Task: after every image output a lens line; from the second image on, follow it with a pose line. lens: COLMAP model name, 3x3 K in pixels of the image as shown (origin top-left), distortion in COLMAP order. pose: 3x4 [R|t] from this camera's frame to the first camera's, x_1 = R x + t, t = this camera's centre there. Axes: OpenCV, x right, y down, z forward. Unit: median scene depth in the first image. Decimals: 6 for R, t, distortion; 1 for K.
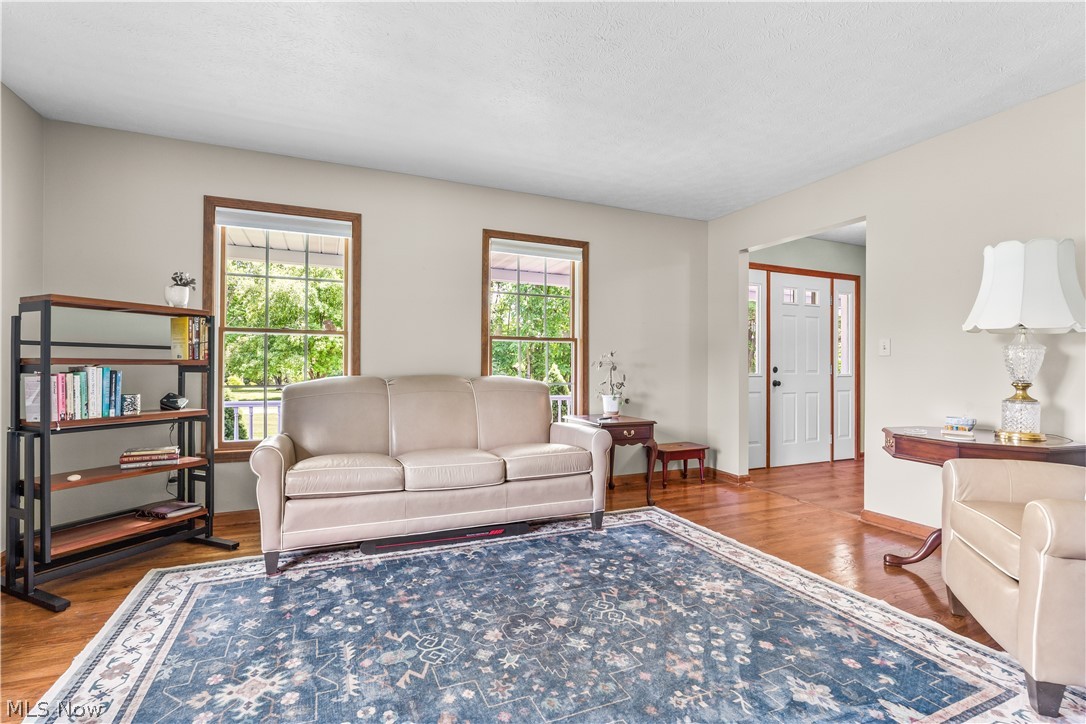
lens RADIAL K [[496.5, 0, 535.8], [0, 496.5, 362.7], [0, 0, 1]] dist [-0.008863, 0.002689]
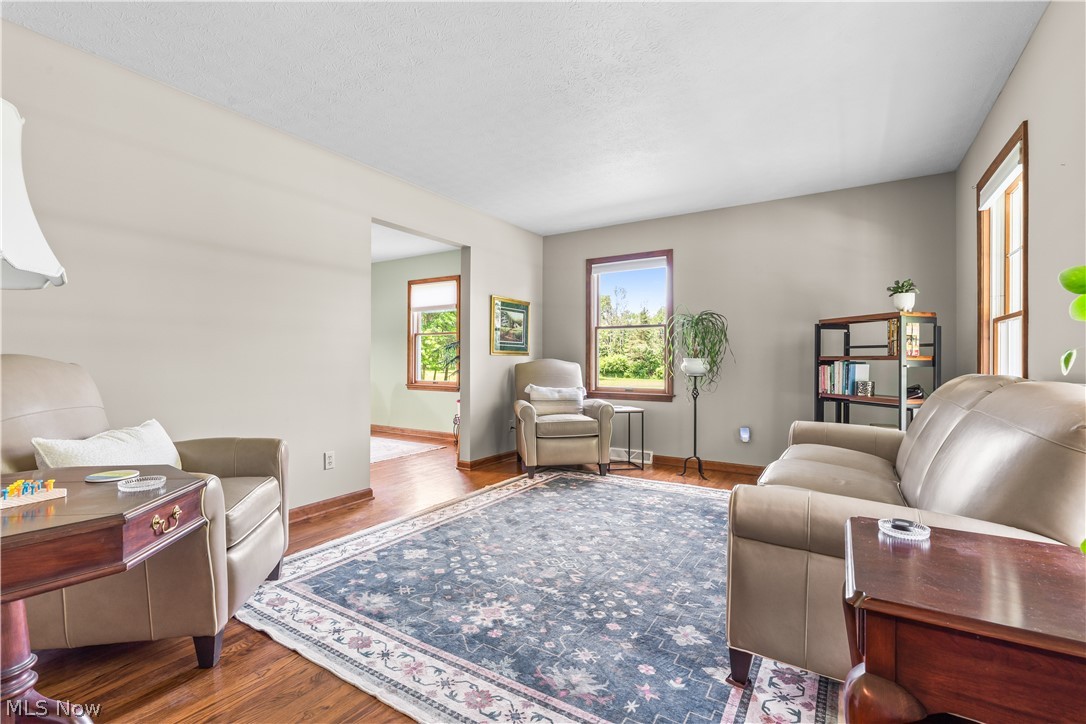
lens RADIAL K [[496.5, 0, 536.1], [0, 496.5, 363.9], [0, 0, 1]] dist [-0.008863, 0.002689]
pose [[-0.829113, -0.001851, -0.559078, 0.763807], [-0.004526, 0.999984, 0.003400, 0.015374], [0.559062, 0.005349, -0.829108, 1.722313]]
